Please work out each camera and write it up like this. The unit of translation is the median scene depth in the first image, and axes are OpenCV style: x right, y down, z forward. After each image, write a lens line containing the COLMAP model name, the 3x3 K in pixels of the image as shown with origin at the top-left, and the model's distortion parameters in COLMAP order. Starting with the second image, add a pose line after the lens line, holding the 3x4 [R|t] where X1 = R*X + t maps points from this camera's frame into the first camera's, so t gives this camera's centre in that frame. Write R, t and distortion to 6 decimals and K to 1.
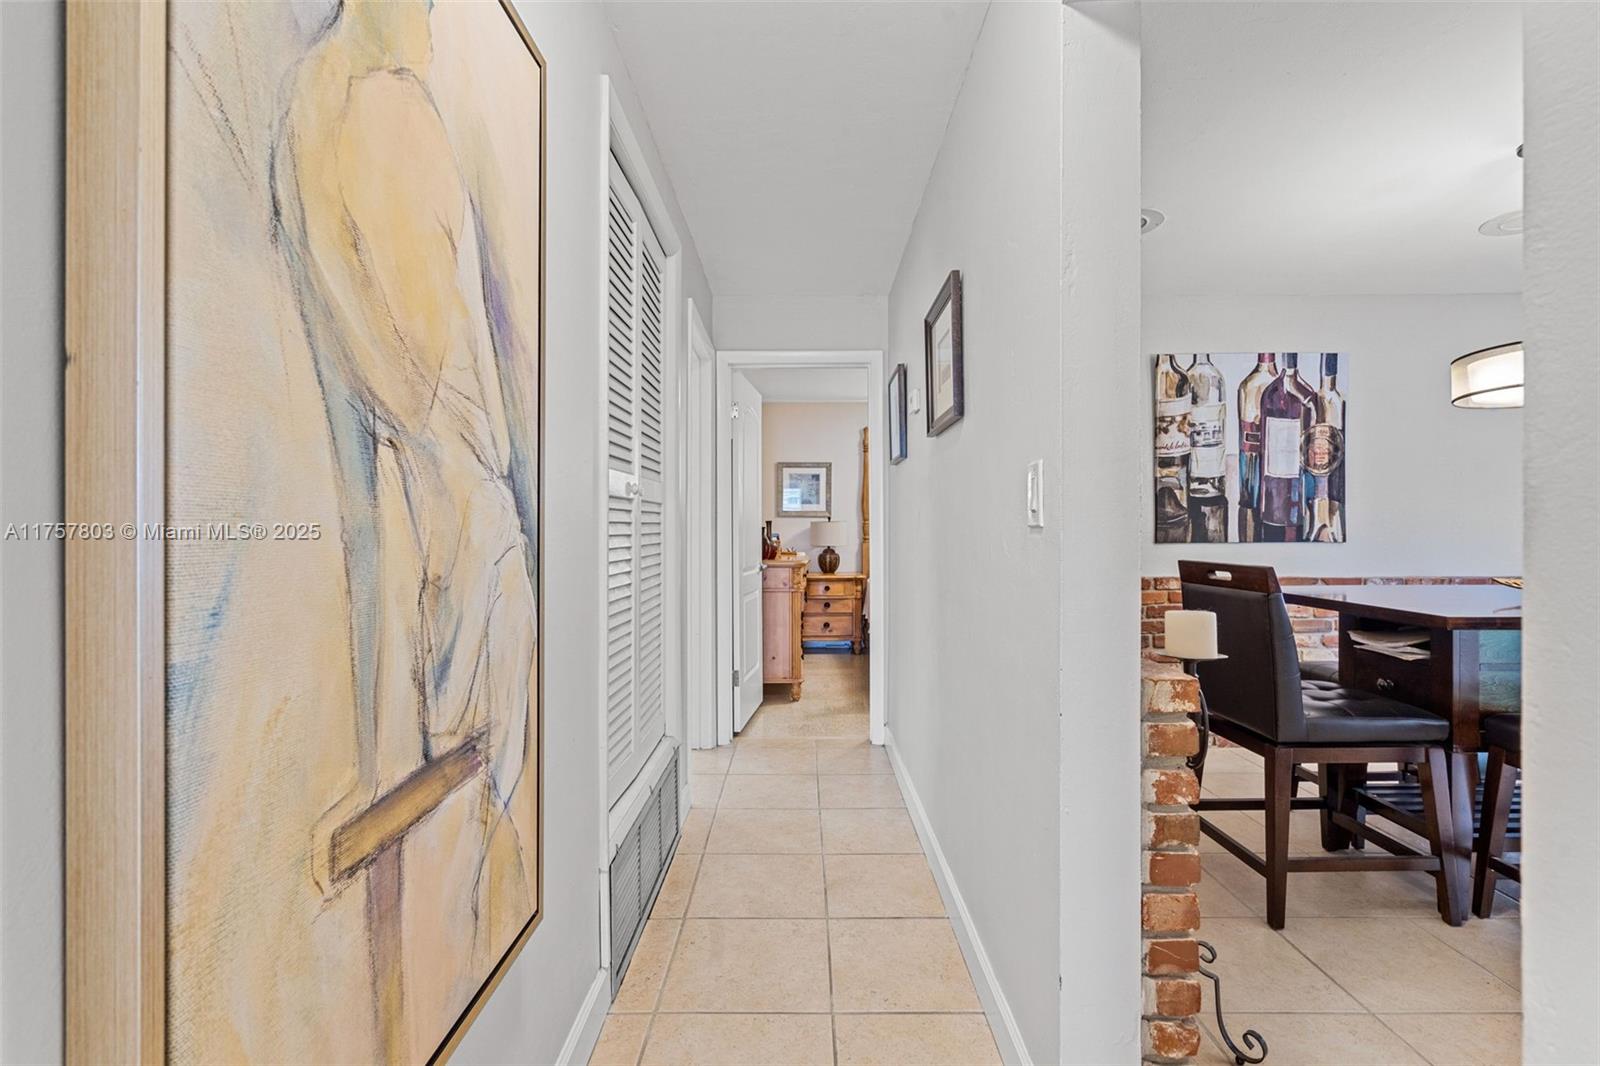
lens RADIAL K [[736.8, 0, 796.8], [0, 736.8, 526.3], [0, 0, 1]] dist [-0.001771, 0.001492]
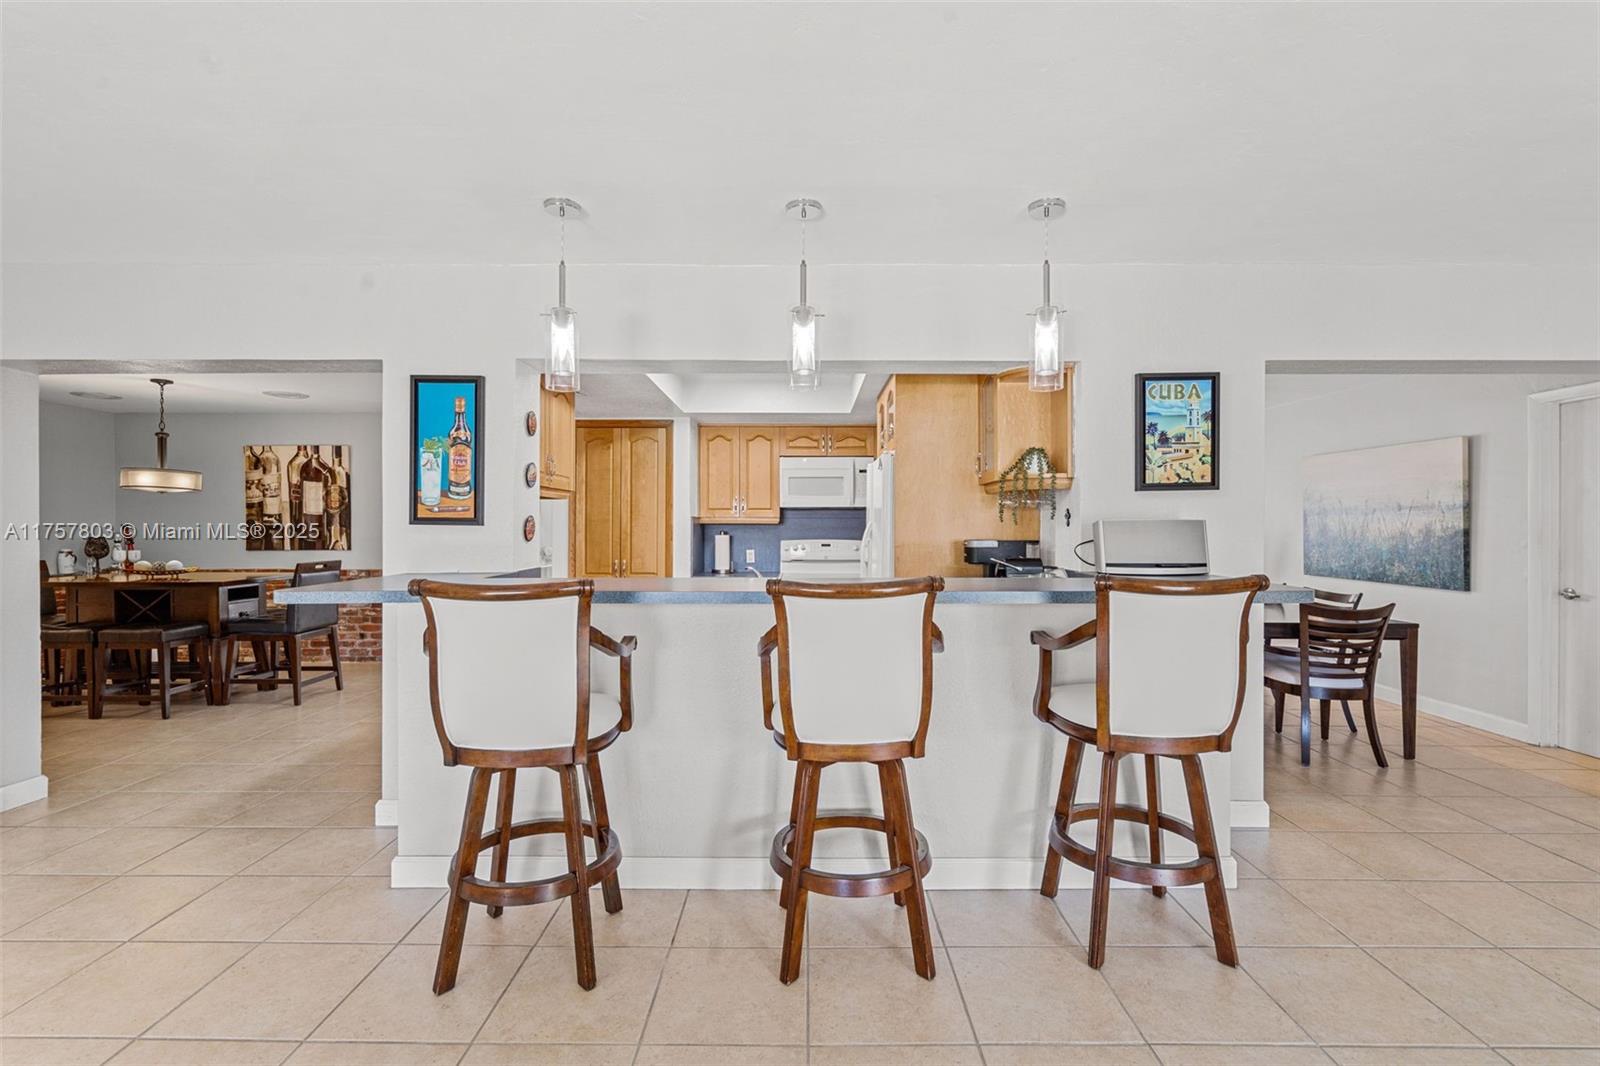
lens RADIAL K [[736.8, 0, 799.8], [0, 736.8, 540.0], [0, 0, 1]] dist [-0.001771, 0.001492]
pose [[0.999920, 0.000231, 0.012648, 1.833005], [-0.000510, 0.999756, 0.022074, -0.043665], [-0.012639, -0.022079, 0.999676, -0.827275]]
